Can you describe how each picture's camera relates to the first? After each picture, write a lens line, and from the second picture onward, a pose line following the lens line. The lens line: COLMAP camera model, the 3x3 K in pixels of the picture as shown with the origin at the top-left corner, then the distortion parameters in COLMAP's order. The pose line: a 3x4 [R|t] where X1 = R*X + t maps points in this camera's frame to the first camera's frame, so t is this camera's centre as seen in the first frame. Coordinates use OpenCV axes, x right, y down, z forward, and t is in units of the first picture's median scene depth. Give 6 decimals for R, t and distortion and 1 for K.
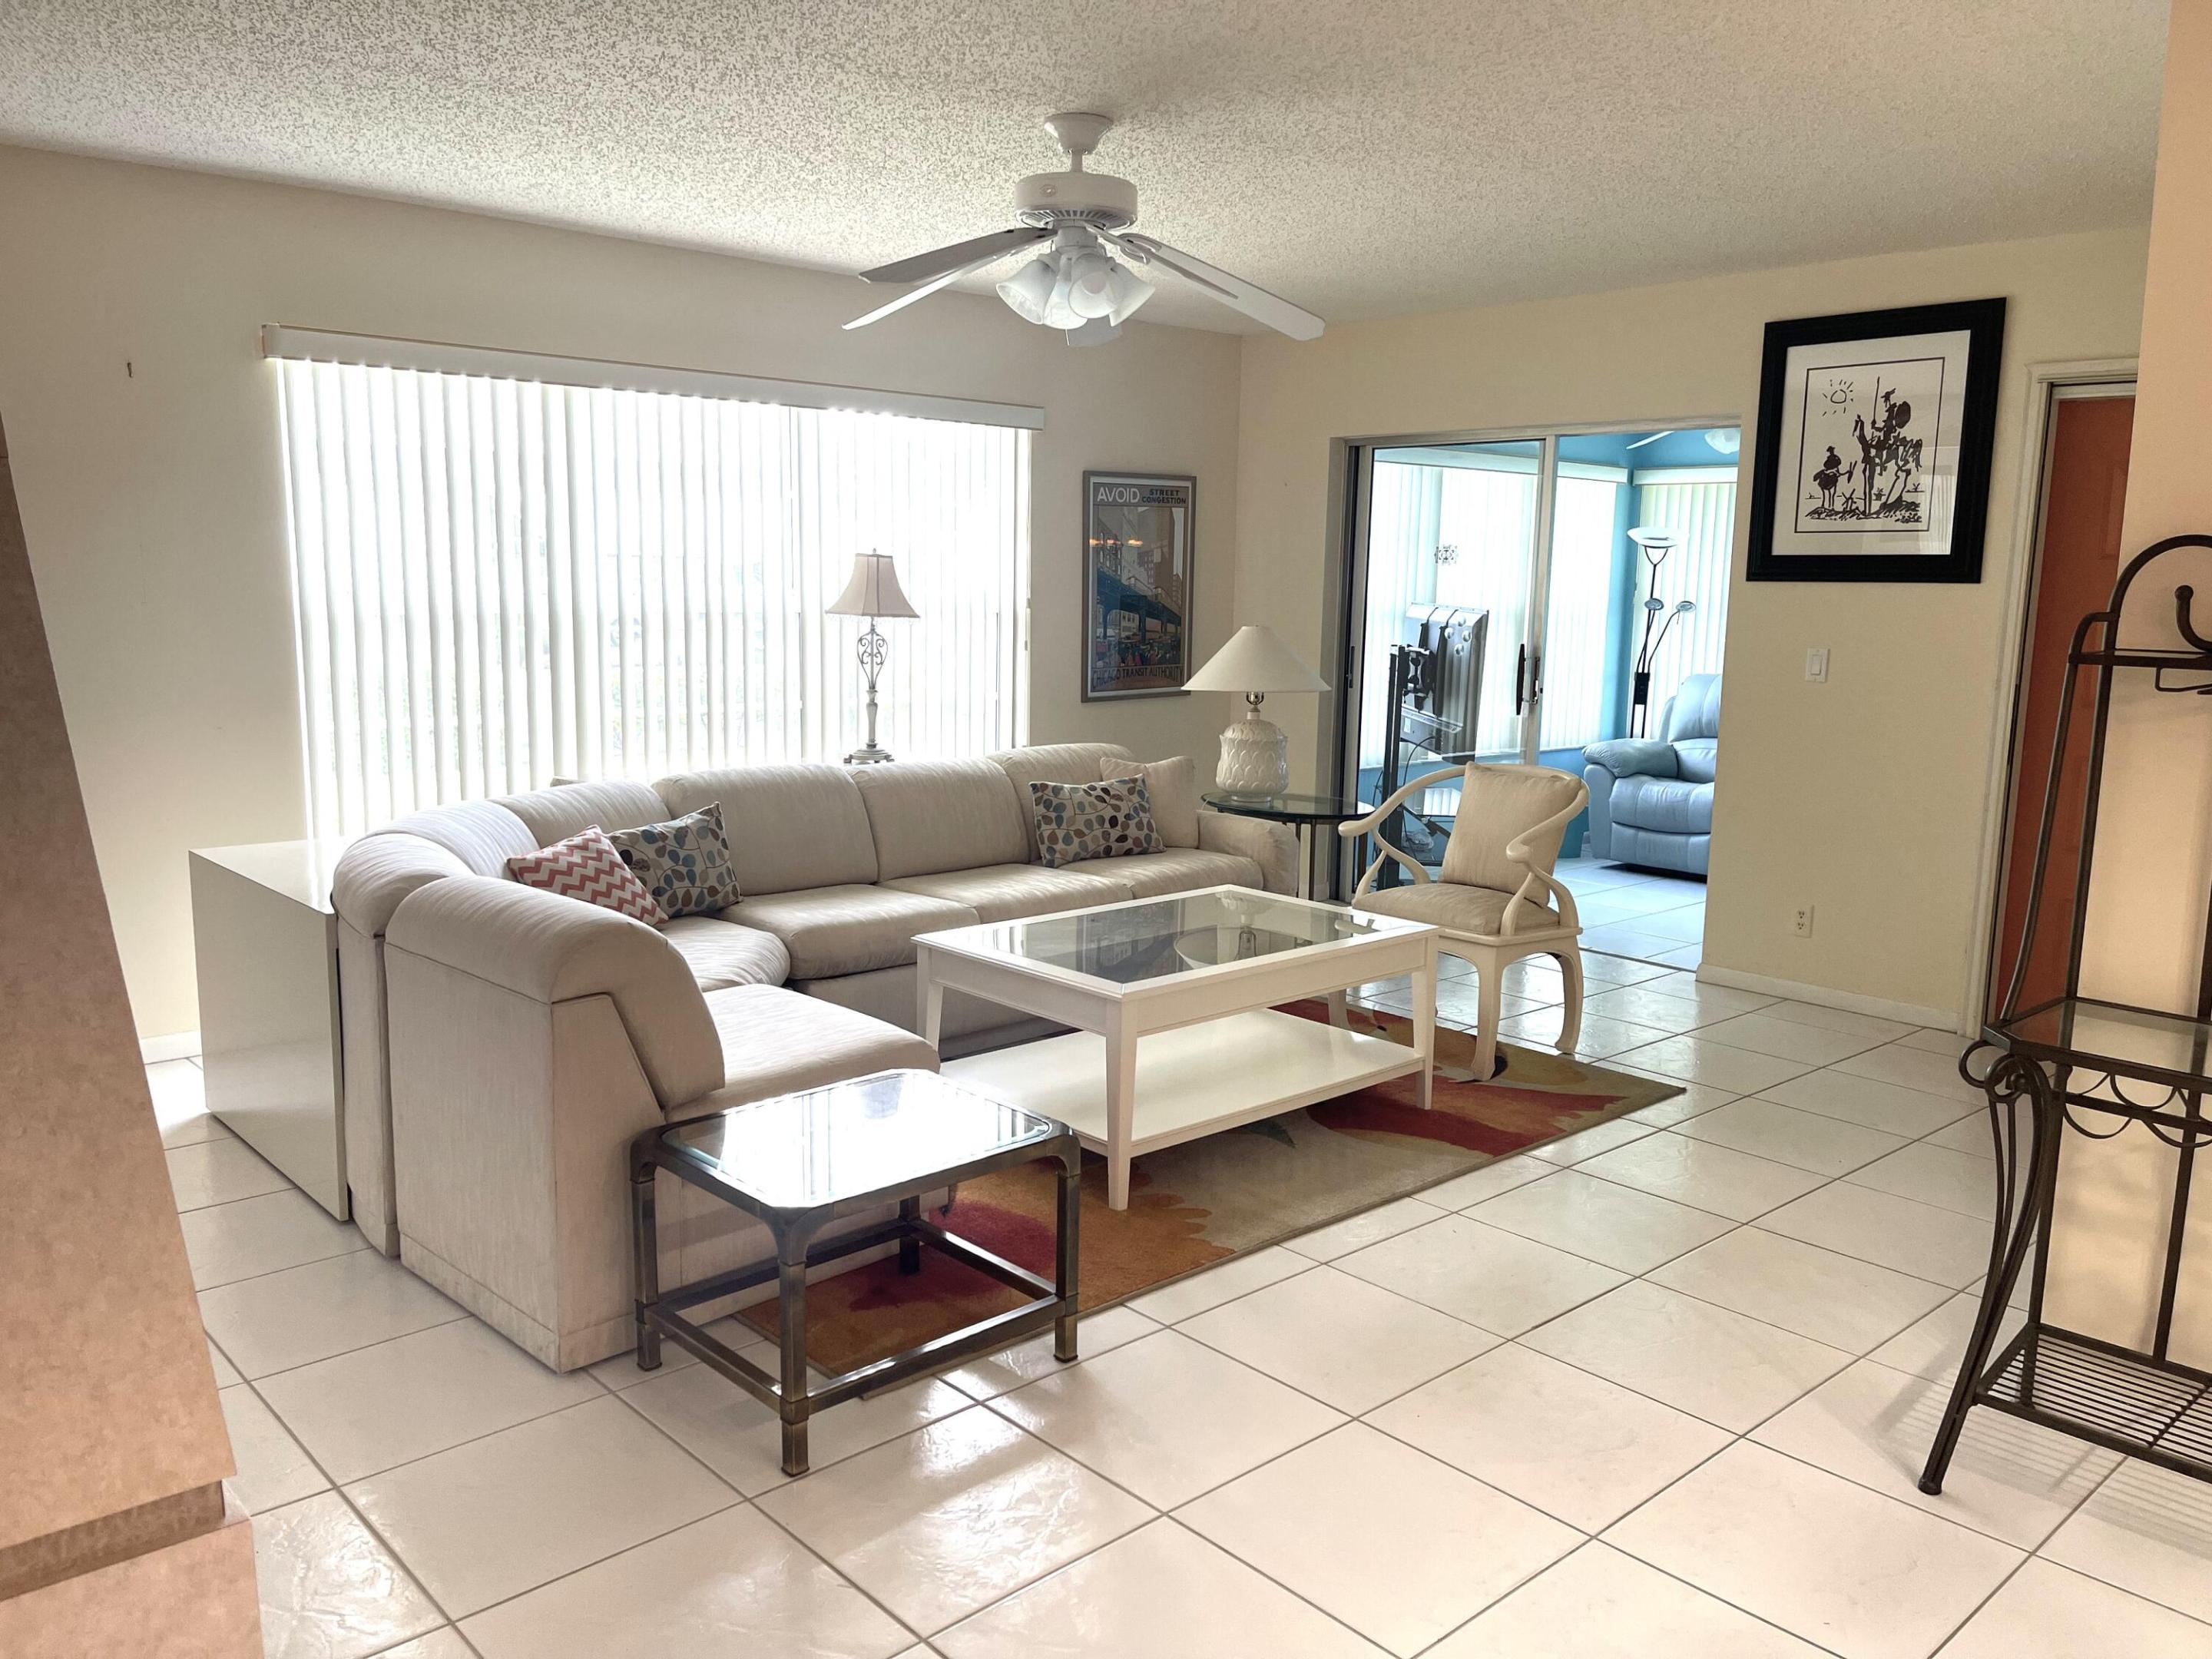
lens RADIAL K [[1675.3, 0, 1097.9], [0, 1675.3, 834.0], [0, 0, 1]] dist [0.069423, -0.101310]
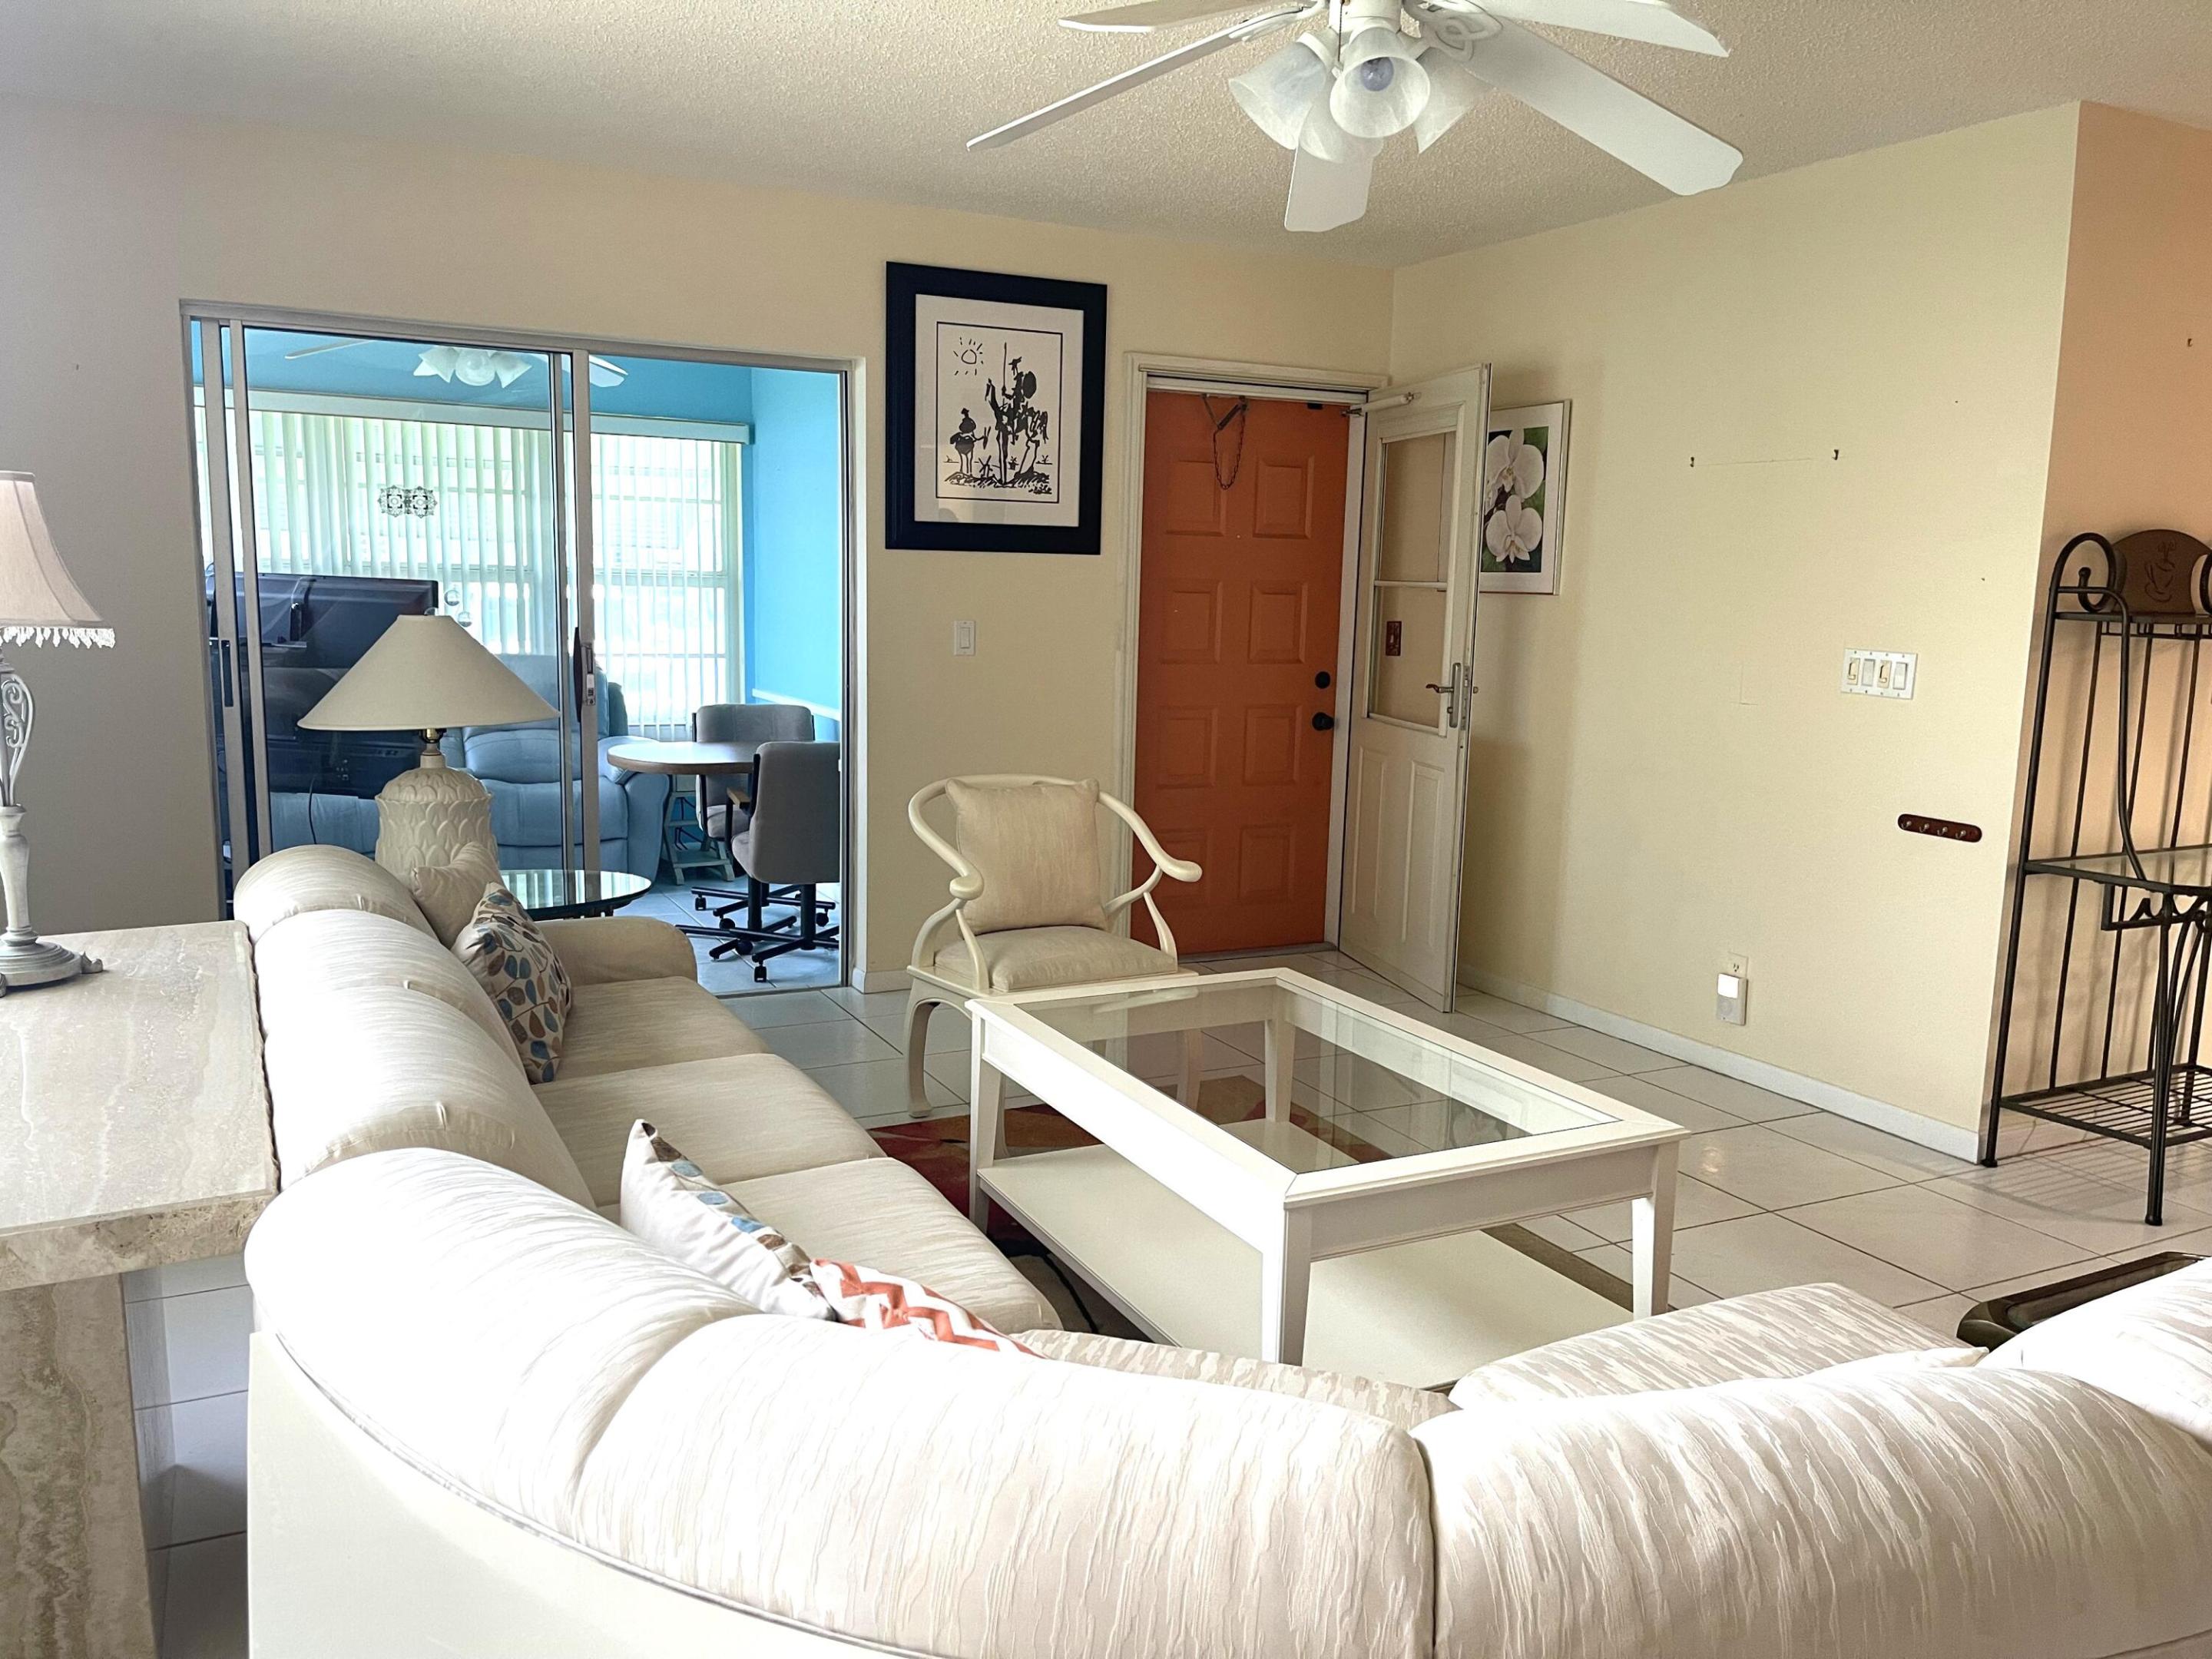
lens RADIAL K [[1675.3, 0, 1097.9], [0, 1675.3, 834.0], [0, 0, 1]] dist [0.069423, -0.101310]
pose [[0.267292, -0.155903, 0.950920, -0.500140], [0.129263, 0.983707, 0.124944, -0.103309], [-0.954906, 0.089522, 0.283090, 0.693208]]
